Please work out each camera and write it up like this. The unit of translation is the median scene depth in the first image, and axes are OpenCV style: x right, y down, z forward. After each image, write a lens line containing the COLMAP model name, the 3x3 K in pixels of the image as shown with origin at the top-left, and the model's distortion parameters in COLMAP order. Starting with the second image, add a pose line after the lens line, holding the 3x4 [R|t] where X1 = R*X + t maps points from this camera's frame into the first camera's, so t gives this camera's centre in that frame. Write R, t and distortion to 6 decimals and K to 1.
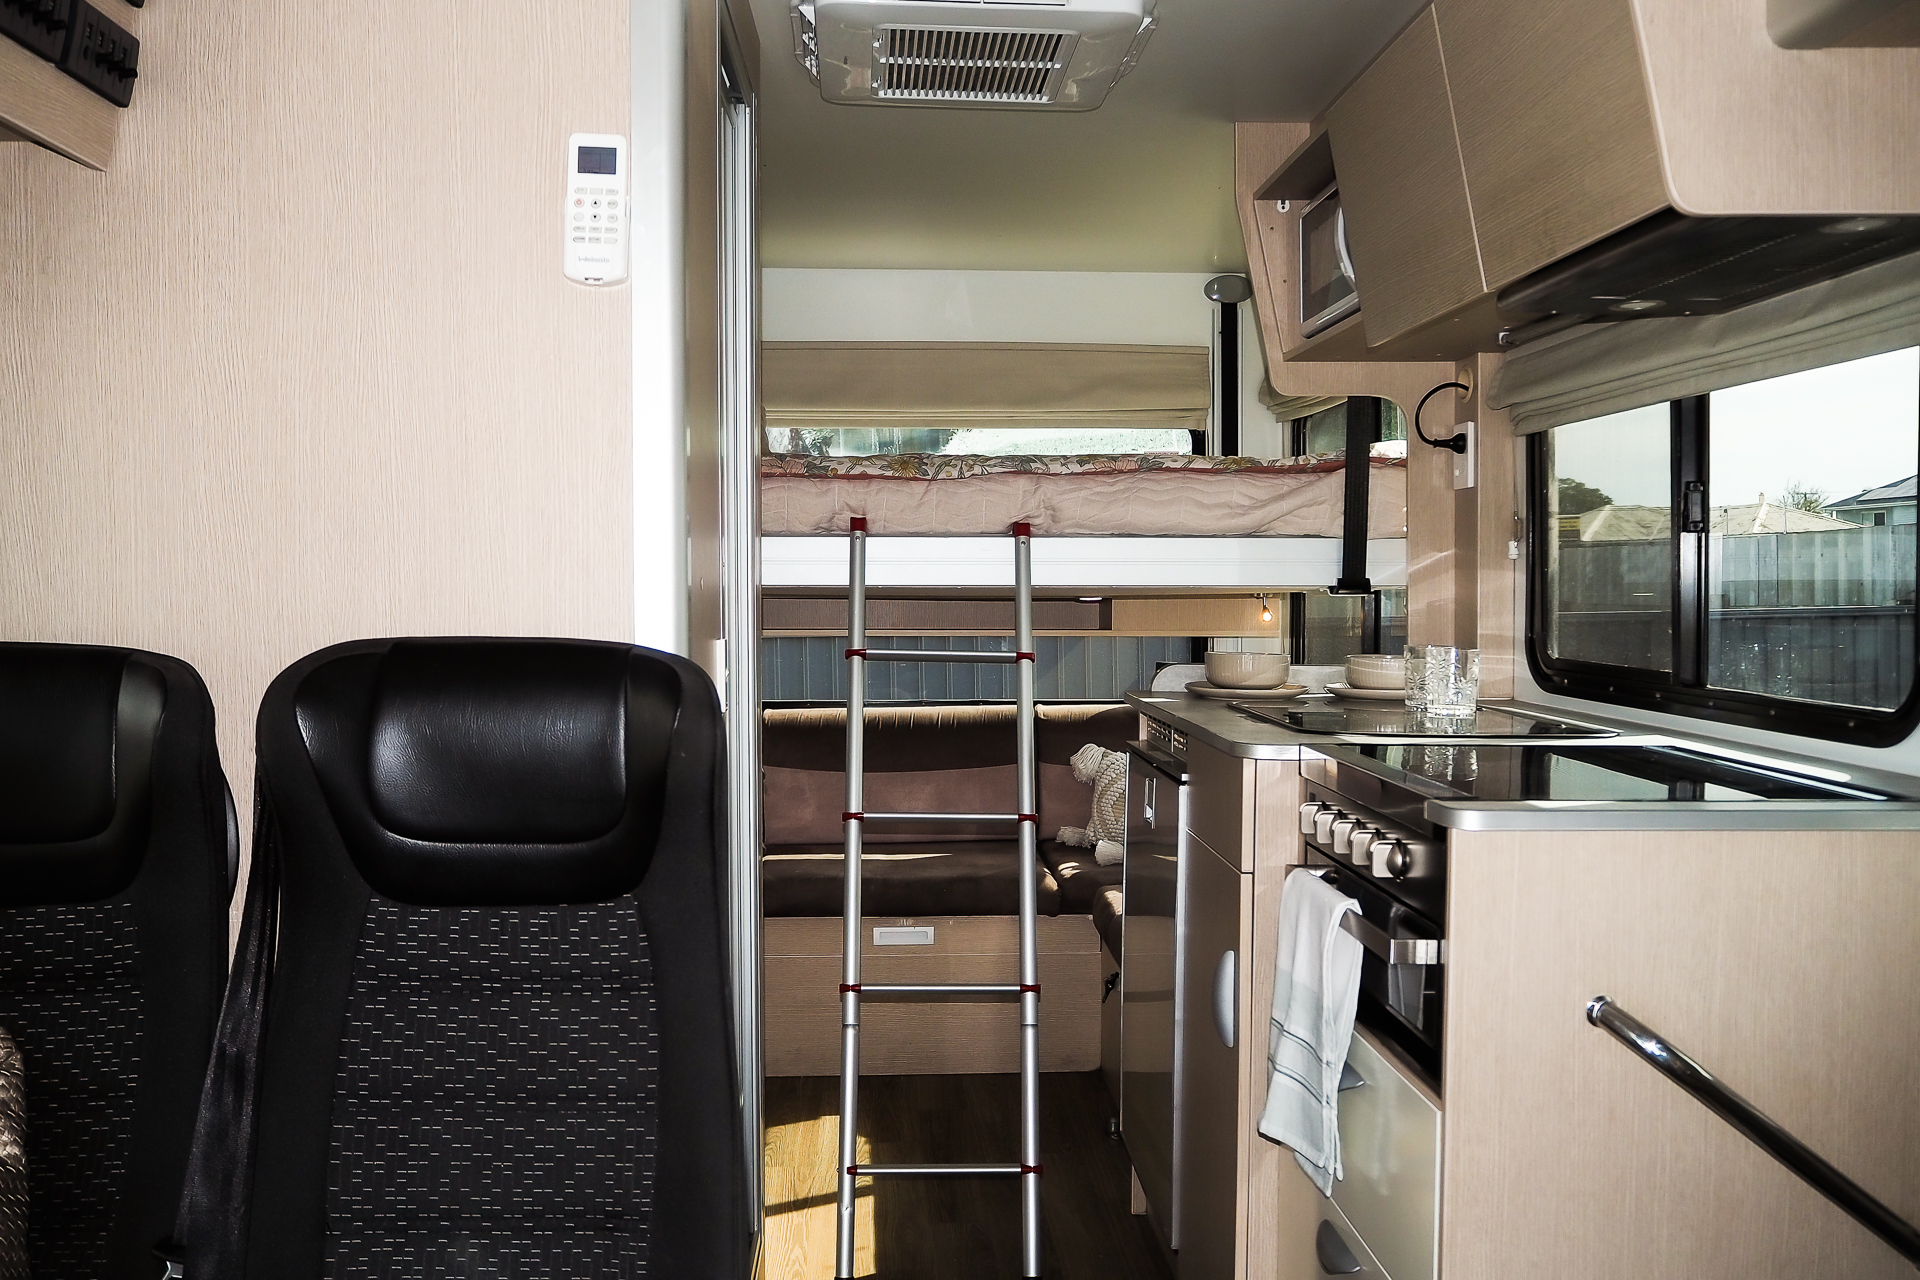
lens RADIAL K [[1614.9, 0, 958.7], [0, 1614.9, 639.3], [0, 0, 1]] dist [-0.018115, -0.006860]
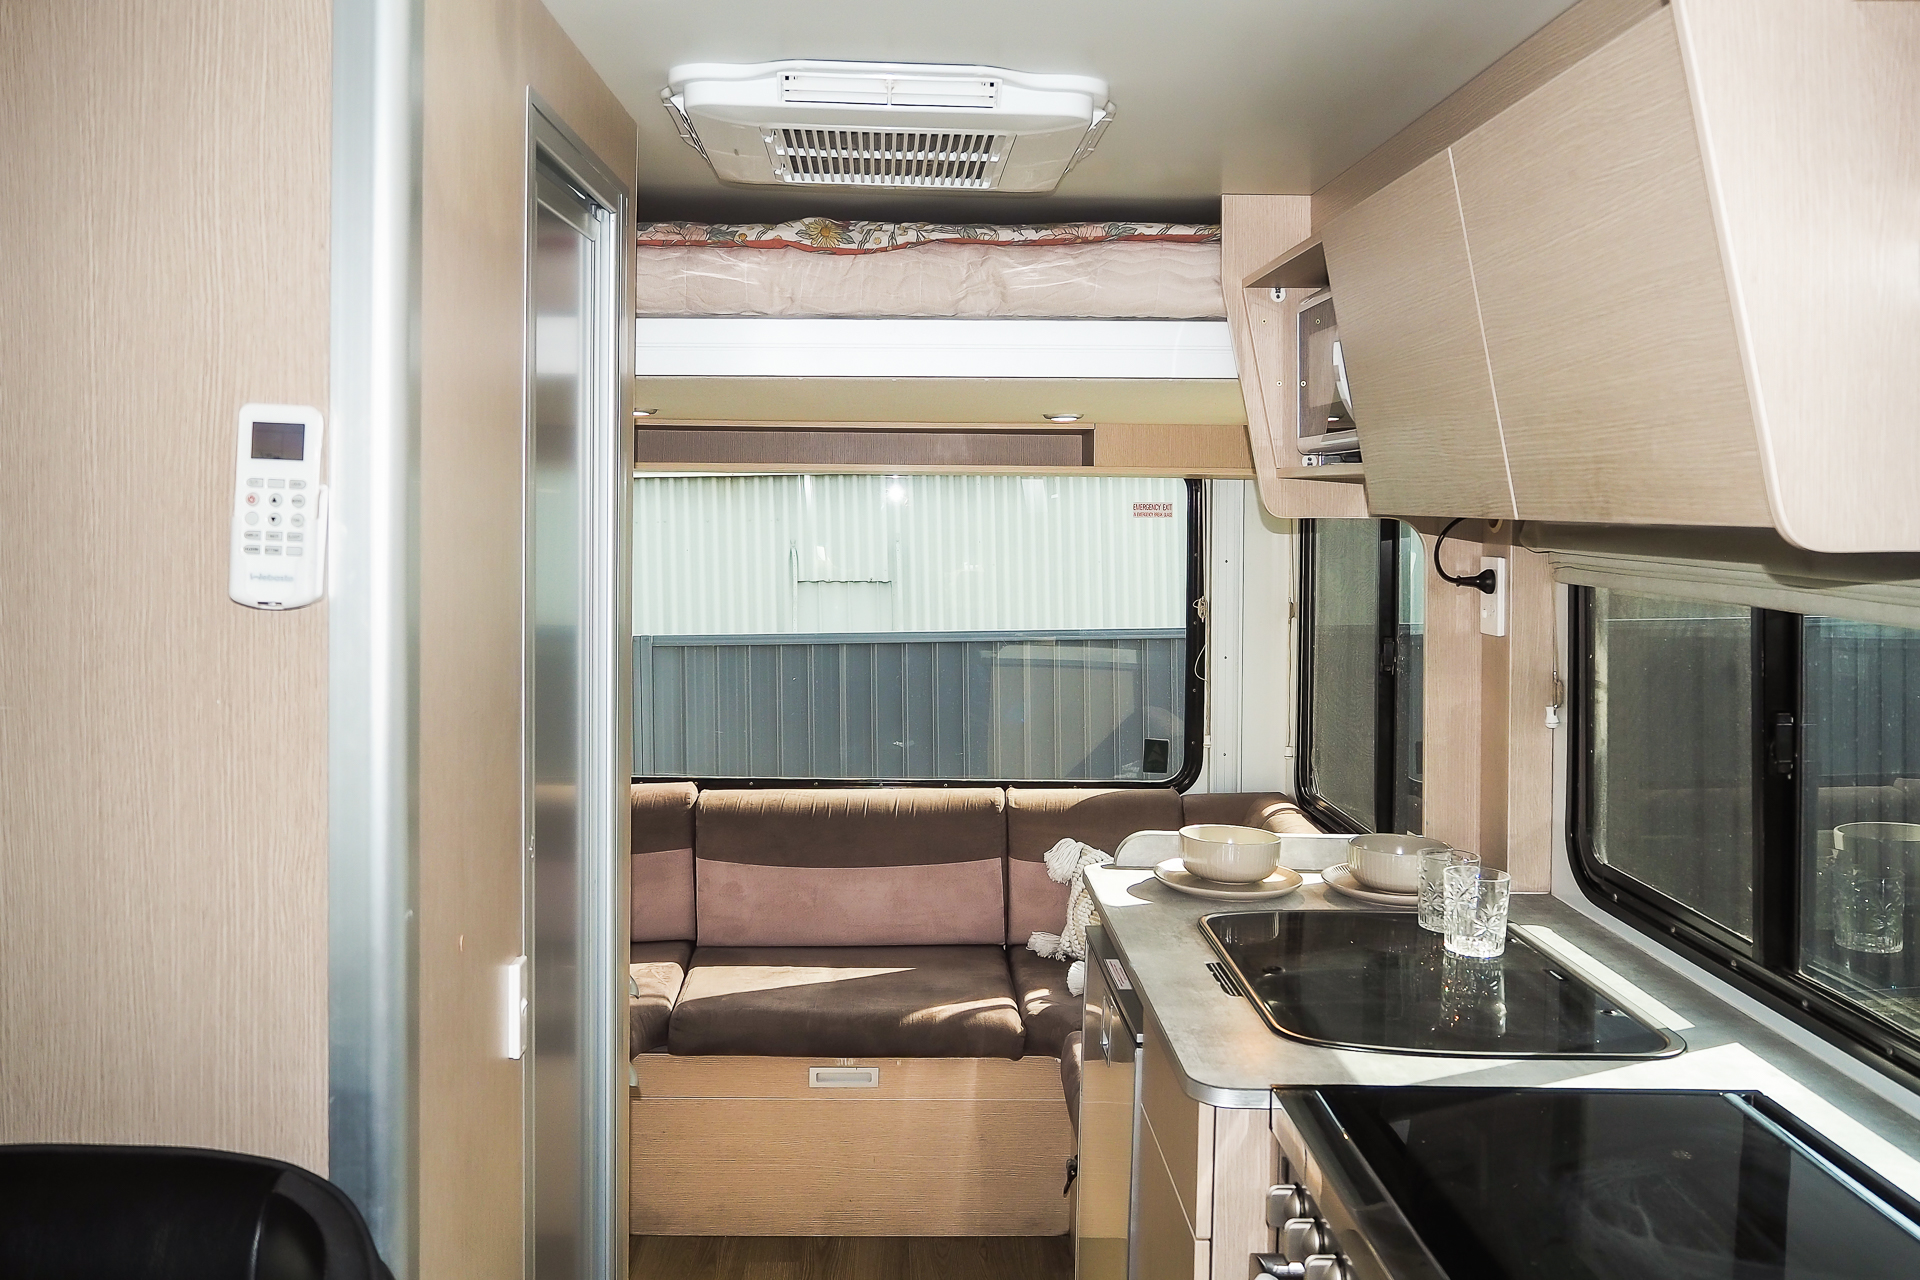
lens RADIAL K [[1614.9, 0, 958.7], [0, 1614.9, 477.7], [0, 0, 1]] dist [-0.018115, -0.006860]
pose [[0.999681, 0.012020, -0.022198, 0.055129], [-0.012628, 0.999544, -0.027440, -0.148912], [0.021858, 0.027712, 0.999377, 0.159277]]
